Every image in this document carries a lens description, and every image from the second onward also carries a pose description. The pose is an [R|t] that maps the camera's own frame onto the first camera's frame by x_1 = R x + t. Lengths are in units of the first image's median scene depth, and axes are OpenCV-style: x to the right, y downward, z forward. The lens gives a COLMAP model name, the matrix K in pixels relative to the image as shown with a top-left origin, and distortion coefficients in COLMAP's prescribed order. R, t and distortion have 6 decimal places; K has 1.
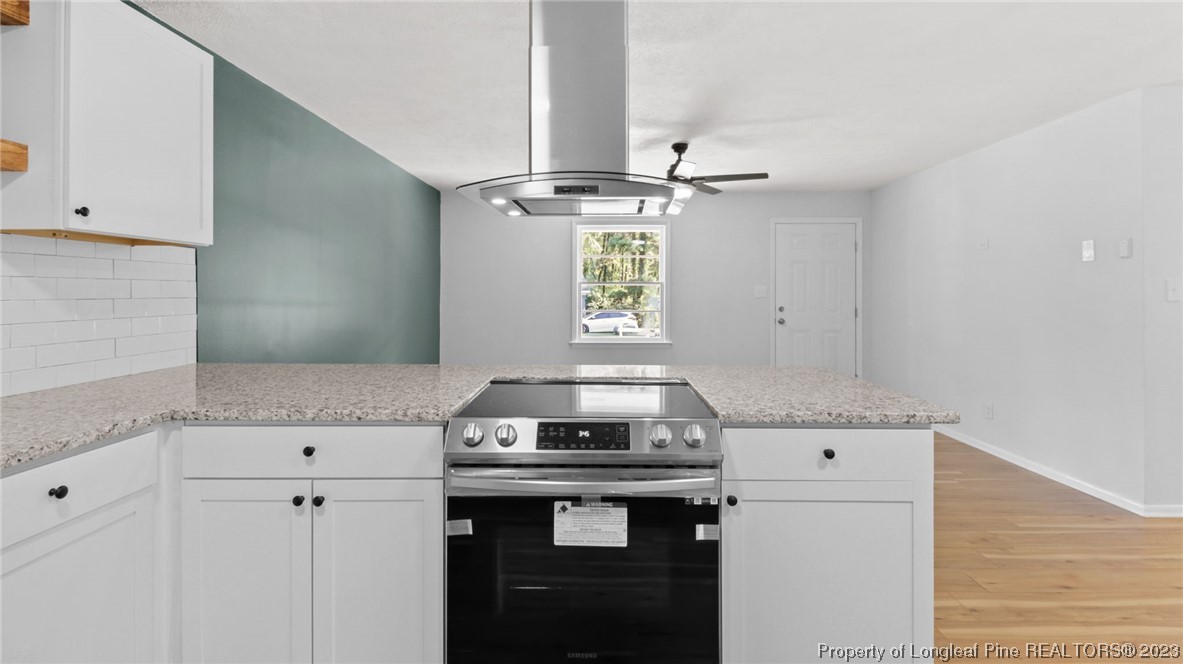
lens RADIAL K [[557.5, 0, 597.6], [0, 557.5, 269.7], [0, 0, 1]] dist [0.006293, -0.001181]
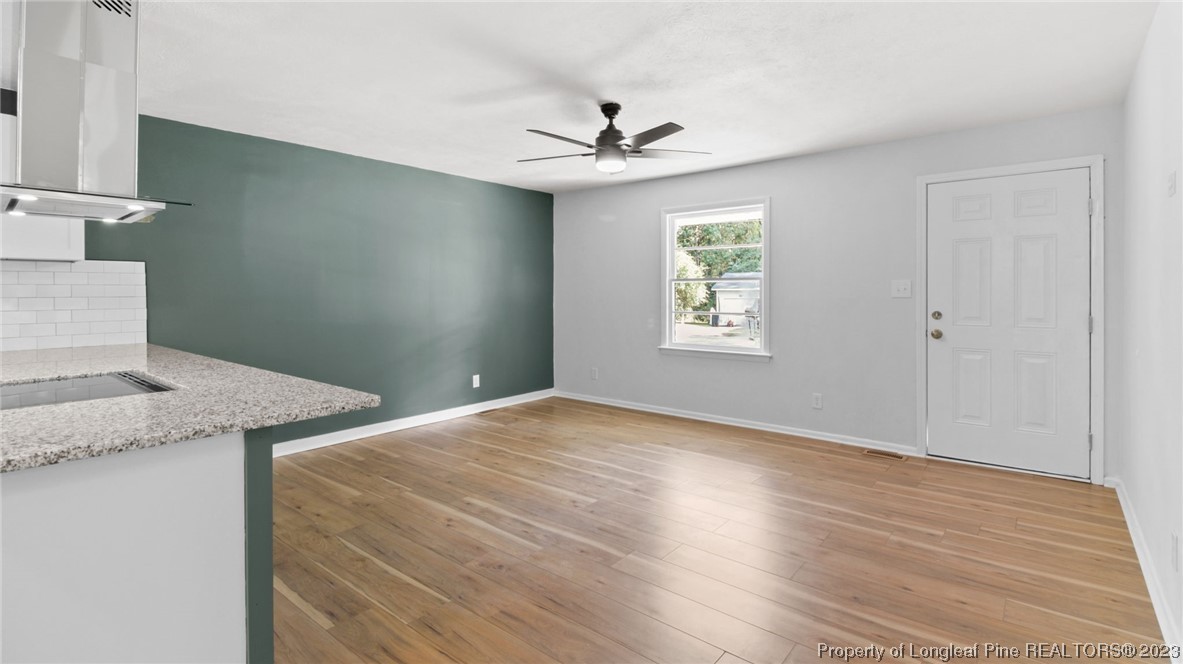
lens RADIAL K [[557.5, 0, 597.6], [0, 557.5, 269.7], [0, 0, 1]] dist [0.006293, -0.001181]
pose [[0.776955, -0.027708, -0.628946, 1.494528], [0.030296, 0.999519, -0.006609, 0.035754], [0.628827, -0.013920, 0.777421, 0.861684]]
